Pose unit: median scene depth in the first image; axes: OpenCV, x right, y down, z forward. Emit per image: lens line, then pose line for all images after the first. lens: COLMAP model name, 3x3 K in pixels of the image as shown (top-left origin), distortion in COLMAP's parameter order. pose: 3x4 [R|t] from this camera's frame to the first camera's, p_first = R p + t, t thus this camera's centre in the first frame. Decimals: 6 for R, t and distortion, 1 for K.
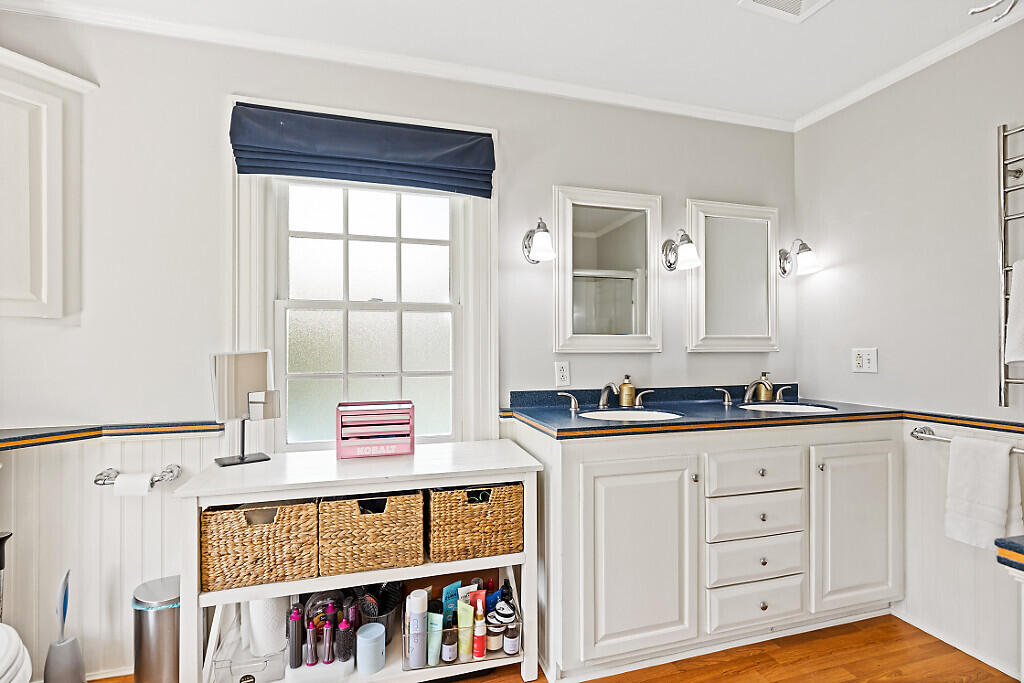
lens RADIAL K [[471.1, 0, 505.1], [0, 471.1, 341.3], [0, 0, 1]] dist [-0.002477, -0.000462]
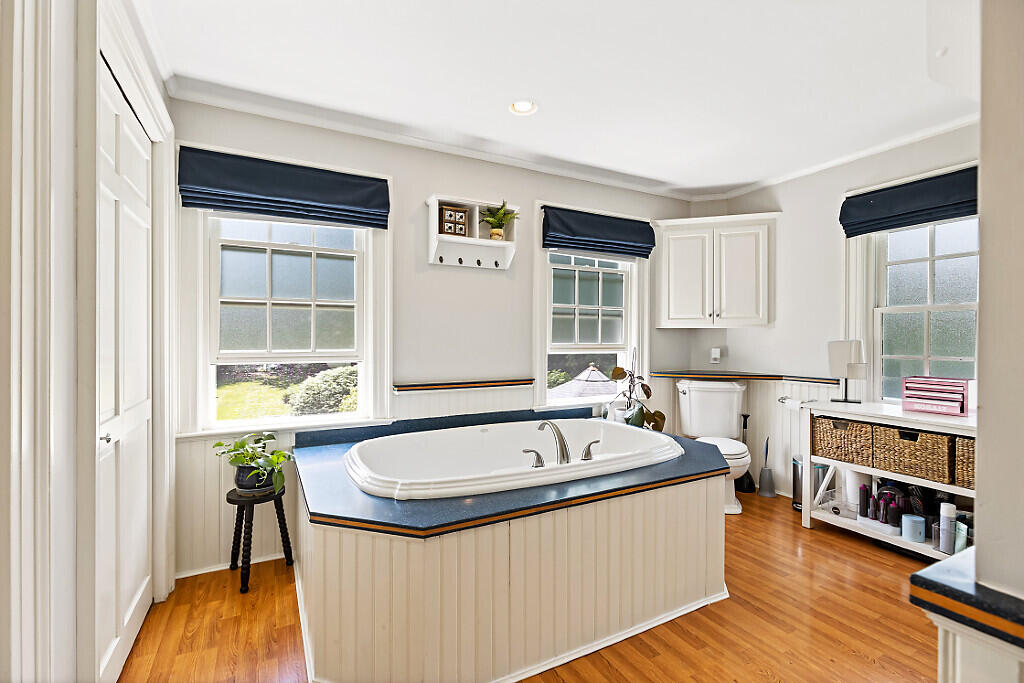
lens RADIAL K [[471.1, 0, 506.4], [0, 471.1, 337.5], [0, 0, 1]] dist [-0.002477, -0.000462]
pose [[0.211856, 0.006379, -0.977280, 0.981300], [0.002829, 0.999971, 0.007140, -0.005925], [0.977297, -0.004277, 0.211831, -0.684543]]
